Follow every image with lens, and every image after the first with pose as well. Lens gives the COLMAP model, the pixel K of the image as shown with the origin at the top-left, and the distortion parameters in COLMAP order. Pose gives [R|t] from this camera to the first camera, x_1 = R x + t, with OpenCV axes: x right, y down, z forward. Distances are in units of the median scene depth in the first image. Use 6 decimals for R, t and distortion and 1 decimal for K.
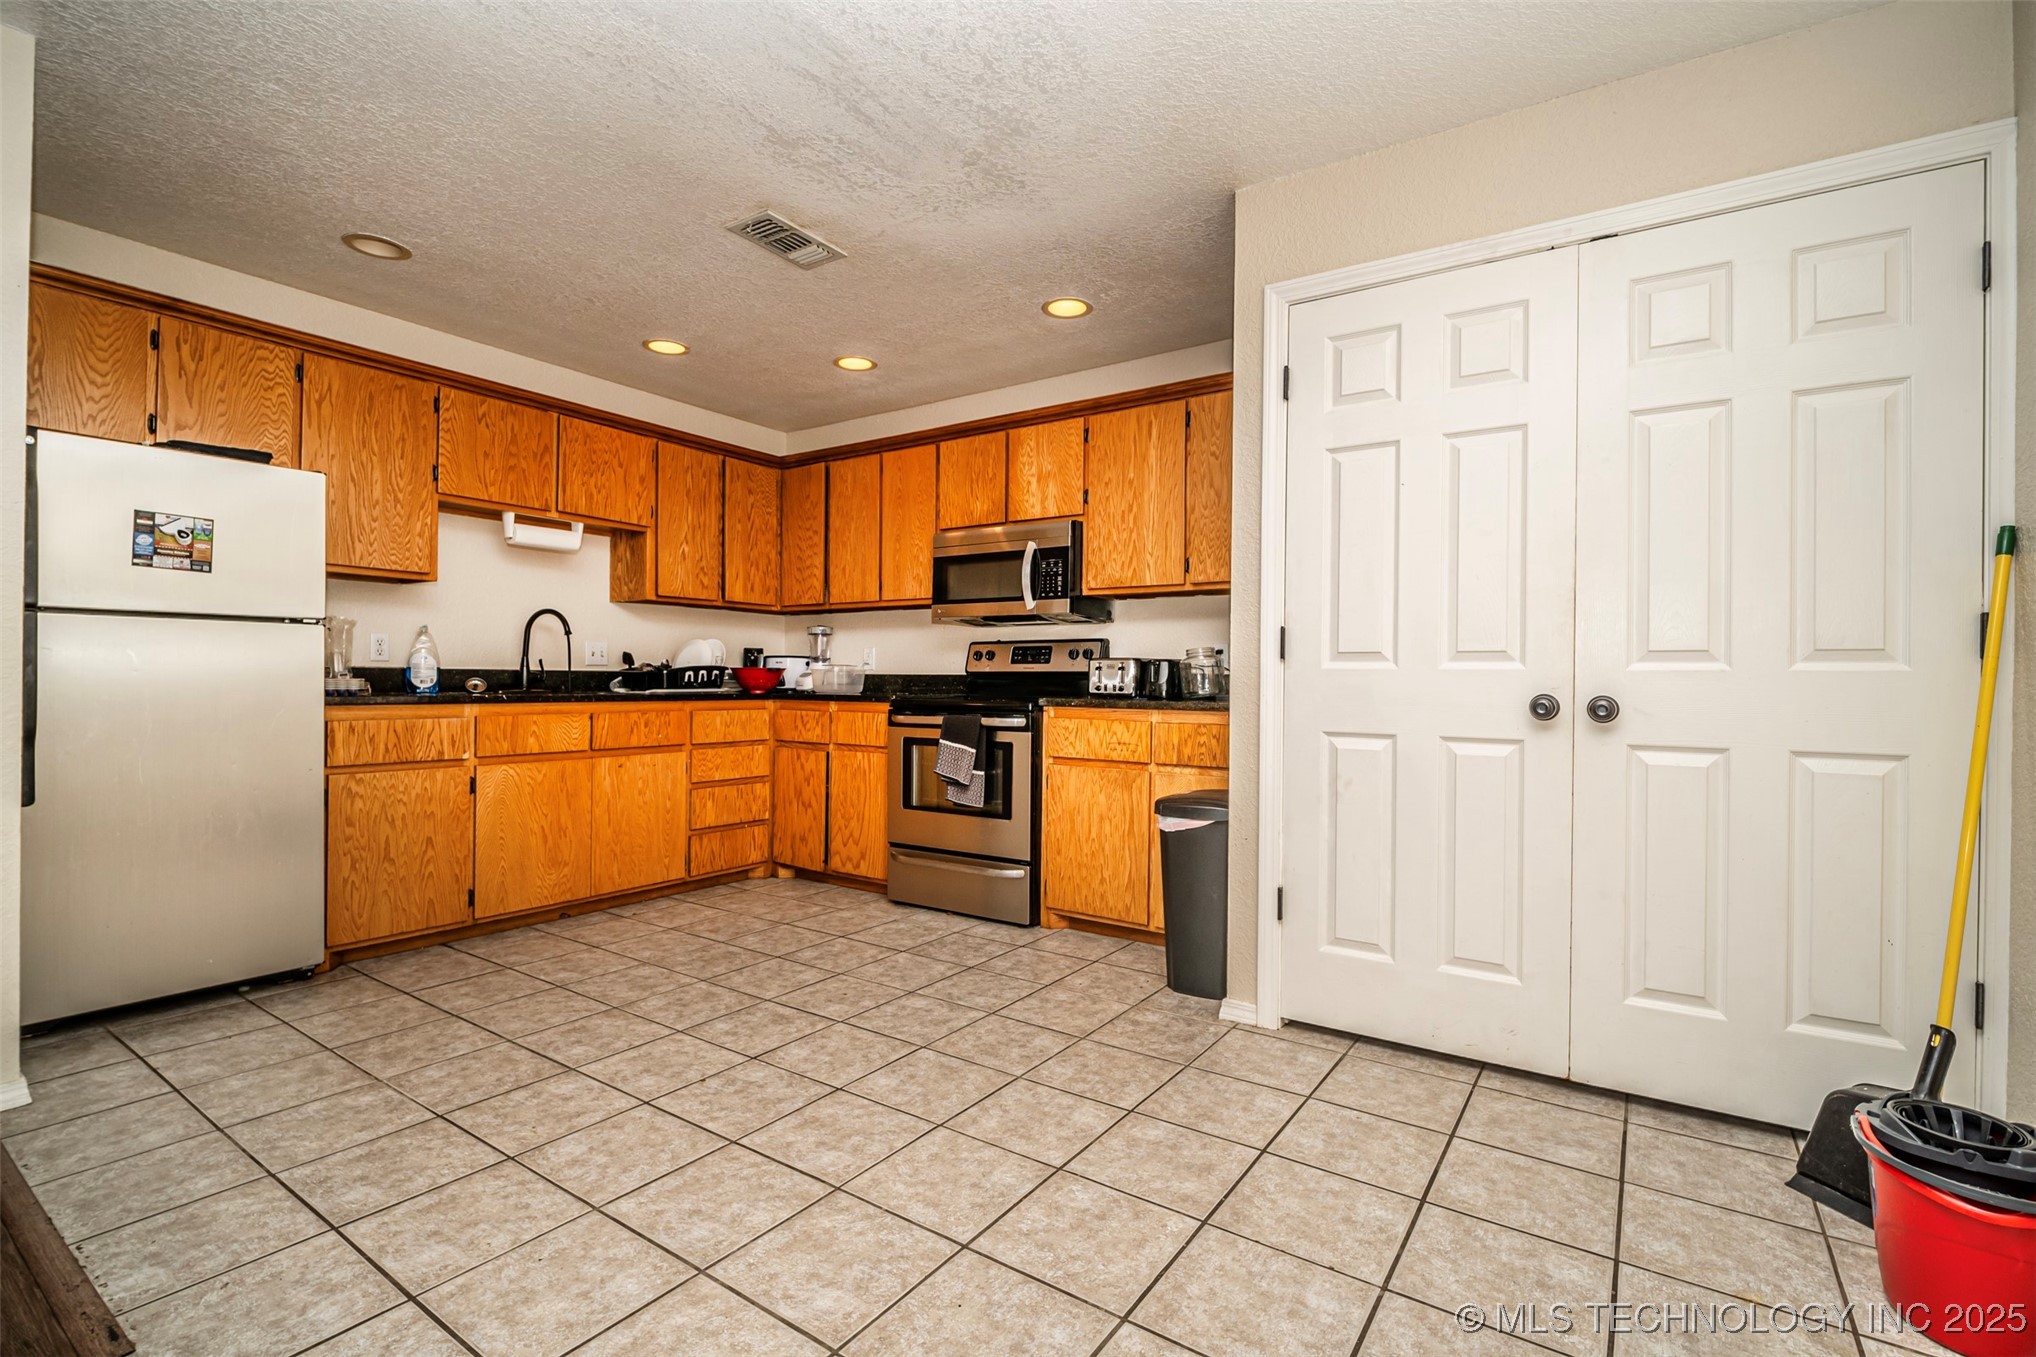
lens RADIAL K [[899.6, 0, 1018.0], [0, 899.6, 678.5], [0, 0, 1]] dist [-0.002168, -0.000608]
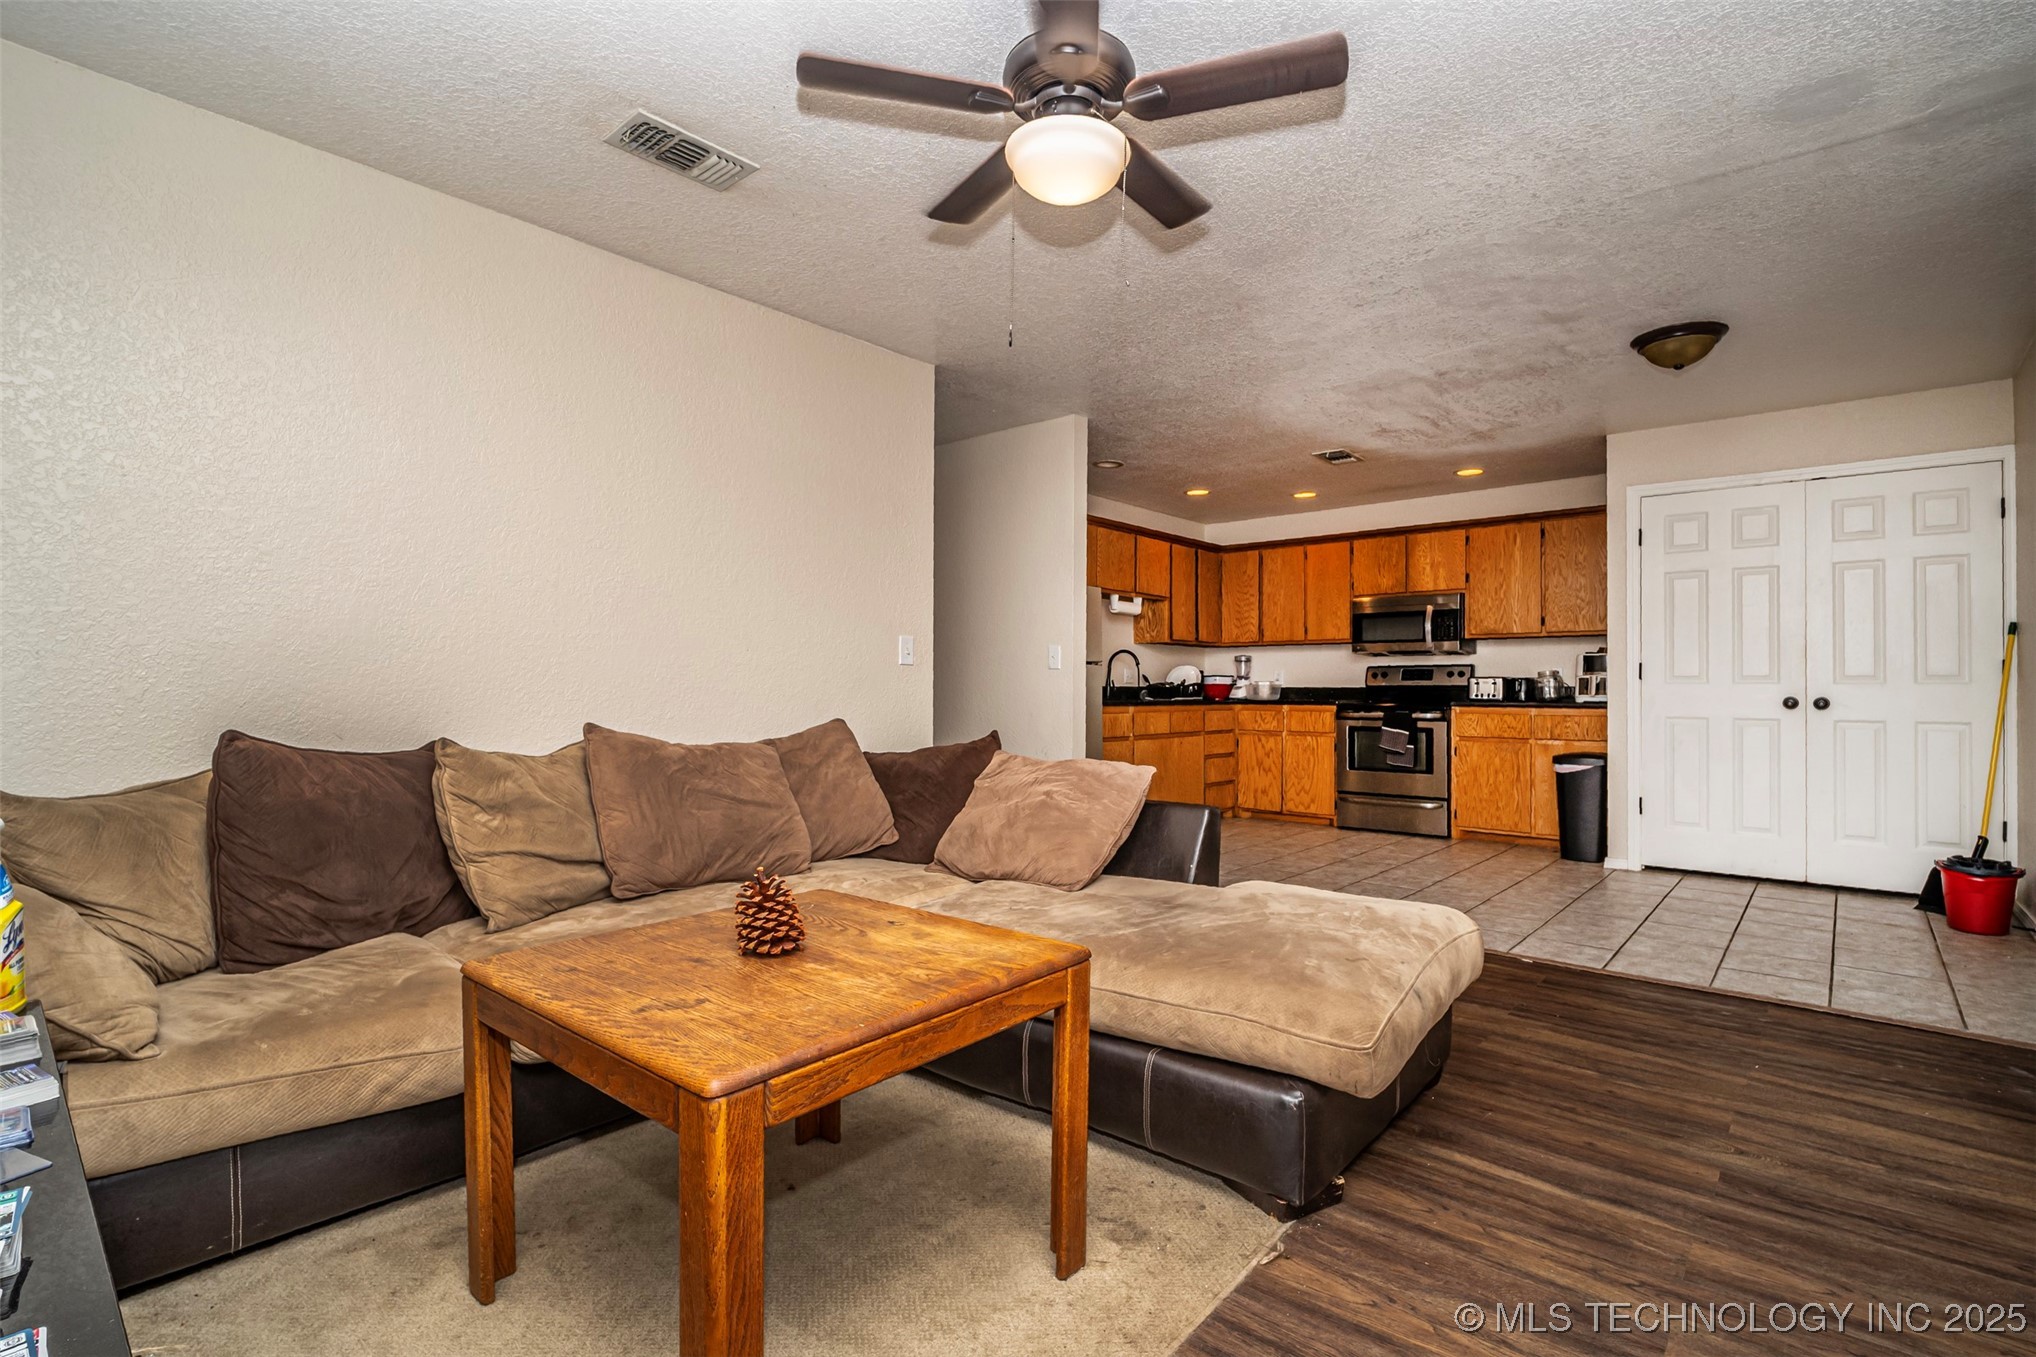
lens RADIAL K [[949.2, 0, 1008.2], [0, 949.2, 678.7], [0, 0, 1]] dist [0.000260, -0.000892]
pose [[0.992516, -0.007477, -0.121888, -0.534933], [0.006187, 0.999921, -0.010958, -0.006037], [0.121961, 0.010122, 0.992483, -0.795276]]
